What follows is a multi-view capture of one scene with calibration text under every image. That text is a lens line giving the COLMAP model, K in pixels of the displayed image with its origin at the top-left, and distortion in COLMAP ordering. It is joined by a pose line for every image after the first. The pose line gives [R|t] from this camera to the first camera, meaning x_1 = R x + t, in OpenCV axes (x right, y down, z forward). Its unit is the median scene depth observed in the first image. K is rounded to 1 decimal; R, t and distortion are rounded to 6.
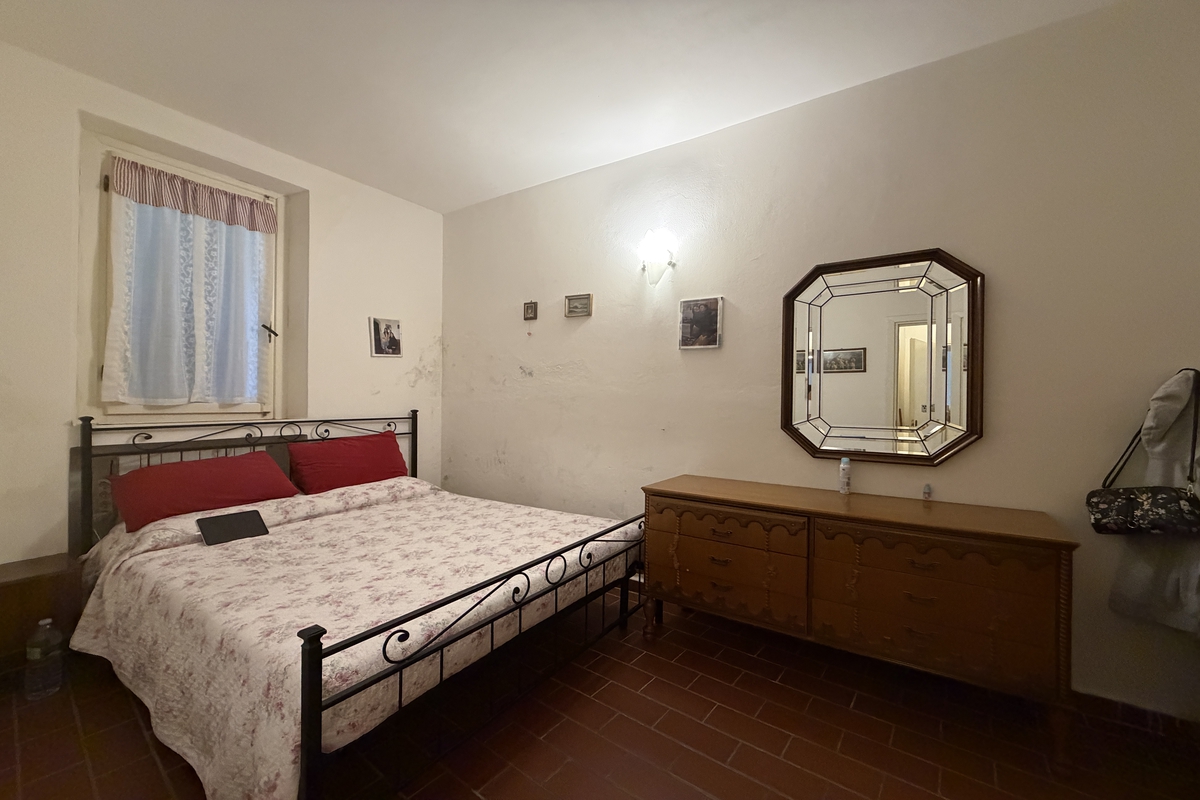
lens RADIAL K [[480.3, 0, 593.3], [0, 480.3, 402.3], [0, 0, 1]] dist [0.000440, -0.000227]
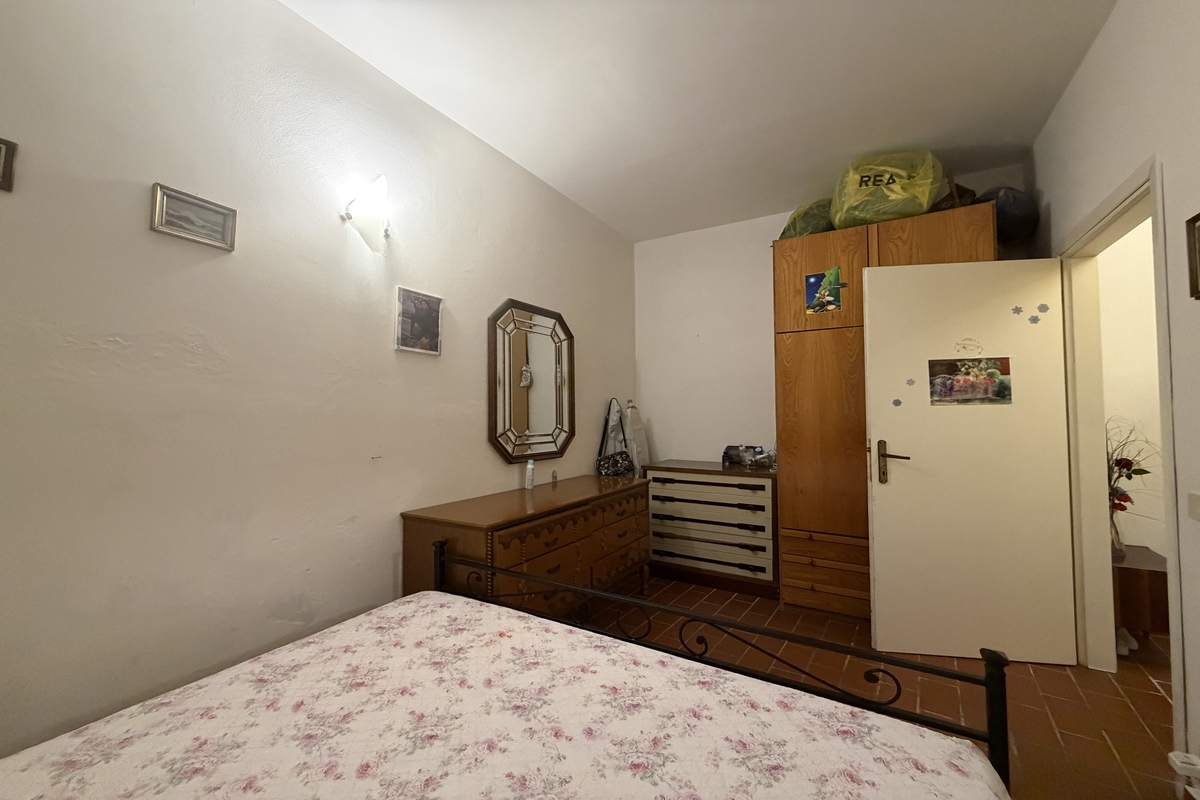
lens RADIAL K [[480.3, 0, 593.3], [0, 480.3, 402.3], [0, 0, 1]] dist [0.000440, -0.000227]
pose [[-0.052647, 0.015420, 0.998494, -0.699039], [0.010852, 0.999831, -0.014869, -0.013535], [-0.998554, 0.010053, -0.052805, 0.855026]]
